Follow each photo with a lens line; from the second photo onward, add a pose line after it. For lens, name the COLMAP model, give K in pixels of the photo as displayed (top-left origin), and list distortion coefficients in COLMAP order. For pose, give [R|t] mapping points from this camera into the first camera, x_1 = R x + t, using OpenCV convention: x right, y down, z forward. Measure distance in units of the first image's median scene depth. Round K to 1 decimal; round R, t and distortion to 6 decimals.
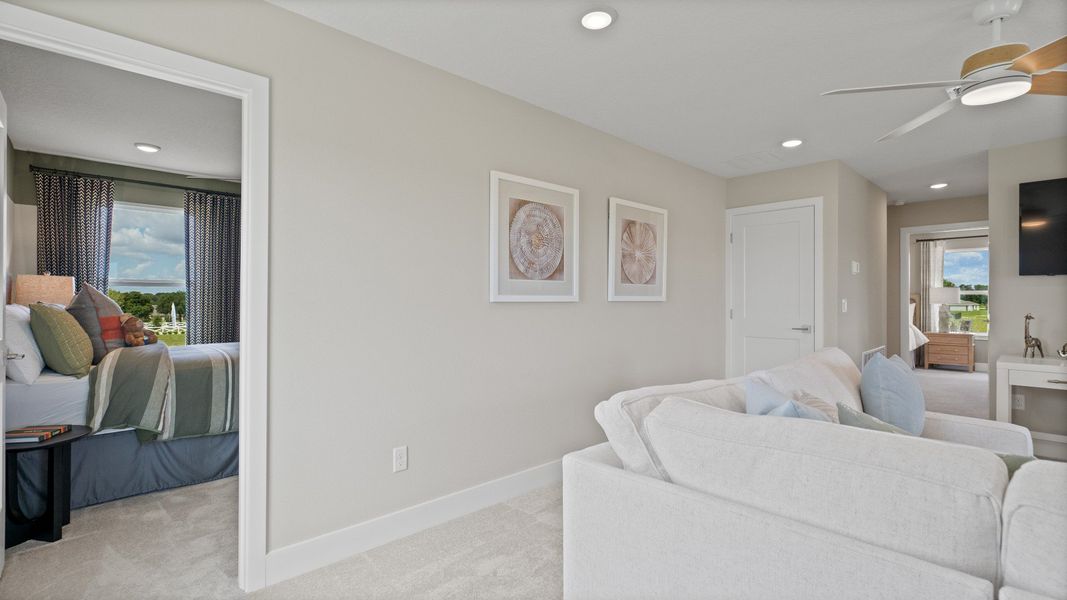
lens RADIAL K [[494.7, 0, 530.5], [0, 494.7, 299.2], [0, 0, 1]] dist [-0.003669, 0.000038]
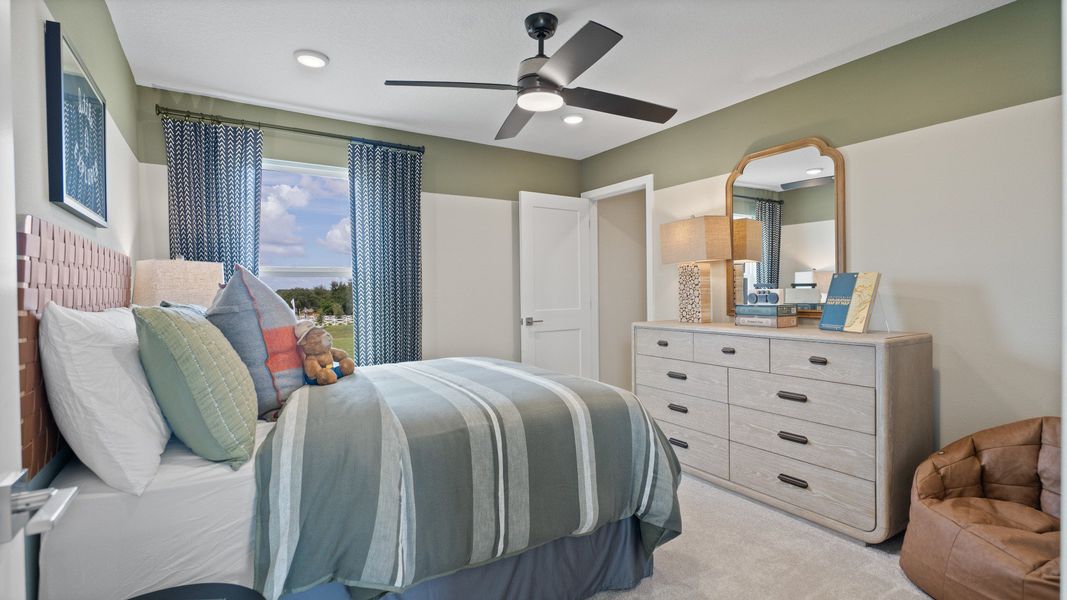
lens RADIAL K [[494.7, 0, 530.5], [0, 494.7, 299.2], [0, 0, 1]] dist [-0.003669, 0.000038]
pose [[0.984202, -0.016437, -0.176285, -0.385371], [0.019300, 0.999708, 0.014540, 0.001732], [0.175995, -0.017712, 0.984232, 0.410636]]
